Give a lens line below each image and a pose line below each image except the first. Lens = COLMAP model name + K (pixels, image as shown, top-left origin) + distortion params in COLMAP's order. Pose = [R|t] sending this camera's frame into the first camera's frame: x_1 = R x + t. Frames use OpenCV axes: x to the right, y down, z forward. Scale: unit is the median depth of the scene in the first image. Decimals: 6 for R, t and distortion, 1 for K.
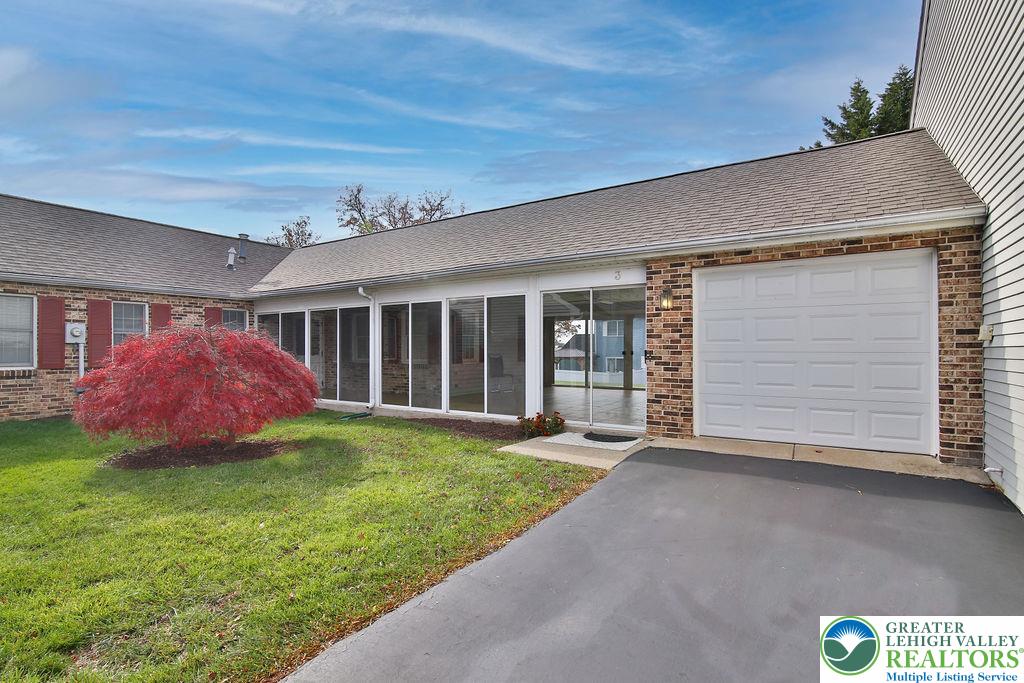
lens RADIAL K [[500.9, 0, 513.2], [0, 500.9, 349.8], [0, 0, 1]] dist [-0.012457, -0.000750]
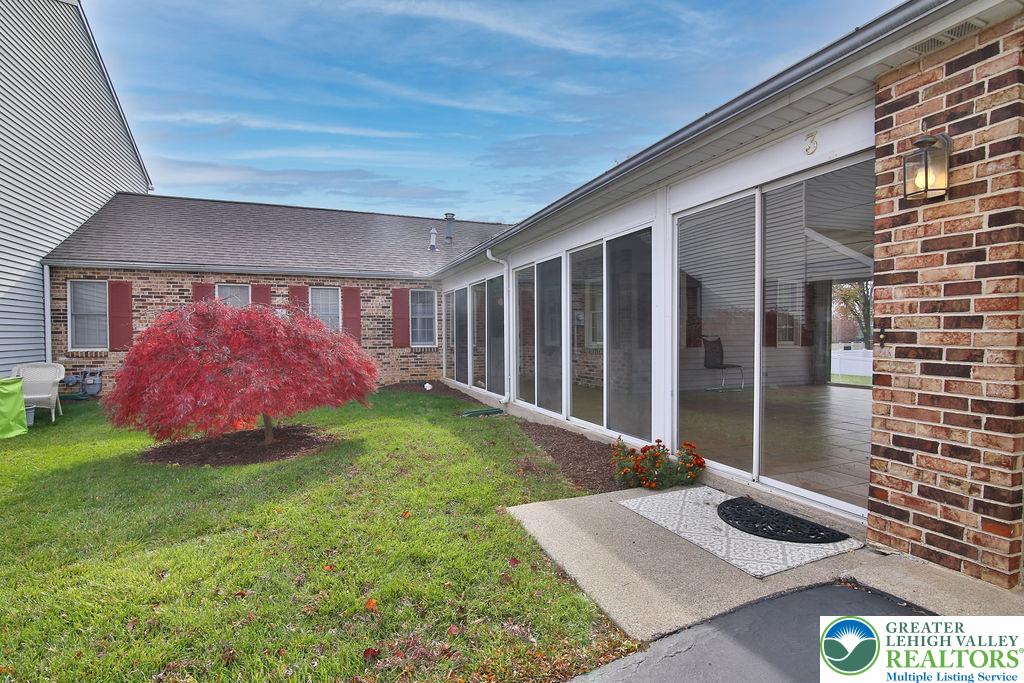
lens RADIAL K [[500.9, 0, 514.6], [0, 500.9, 350.0], [0, 0, 1]] dist [-0.012457, -0.000750]
pose [[0.820546, 0.013272, -0.571426, 0.261657], [0.004887, 0.999531, 0.030233, 0.012948], [0.571560, -0.027600, 0.820096, 0.536239]]
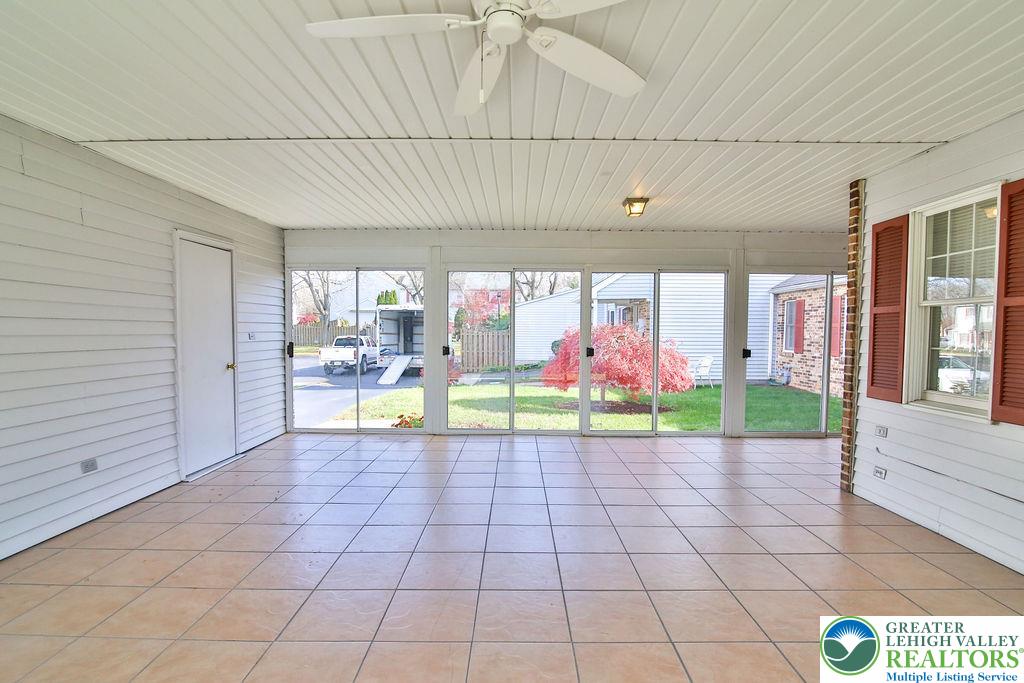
lens RADIAL K [[500.9, 0, 512.9], [0, 500.9, 342.2], [0, 0, 1]] dist [-0.012457, -0.000750]
pose [[-0.840615, 0.005302, -0.541607, 0.432121], [-0.010136, 0.999623, 0.025516, -0.023812], [0.541538, 0.026939, -0.840245, 2.030958]]
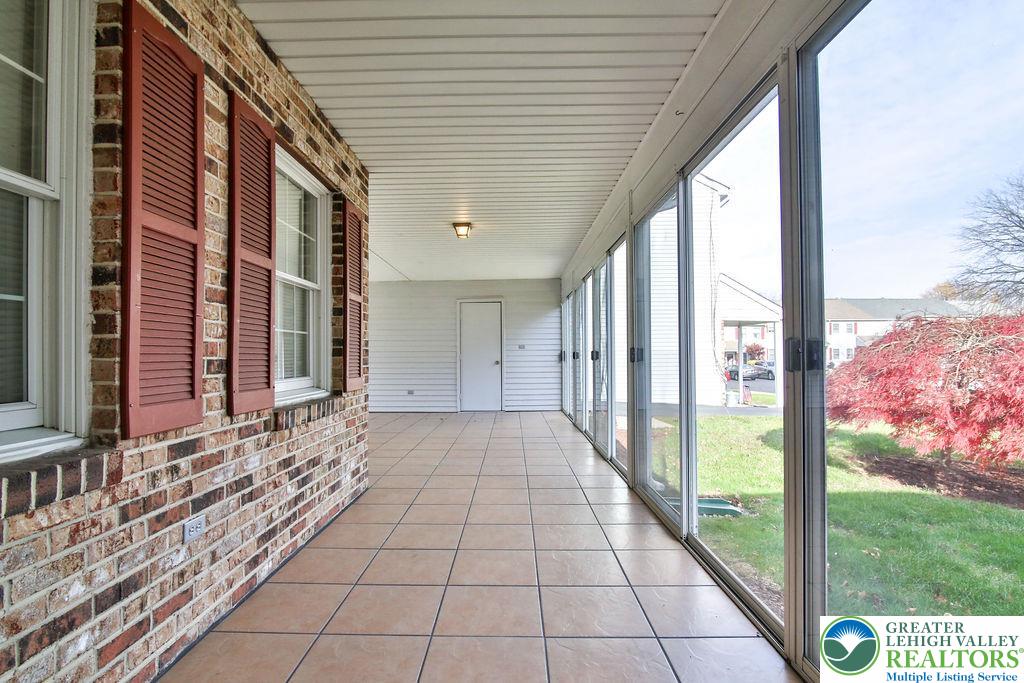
lens RADIAL K [[500.9, 0, 508.4], [0, 500.9, 343.0], [0, 0, 1]] dist [-0.012457, -0.000750]
pose [[-0.538832, 0.026508, 0.841996, -0.812746], [0.008676, 0.999626, -0.025918, 0.015628], [-0.842369, -0.006660, -0.538861, 1.921036]]
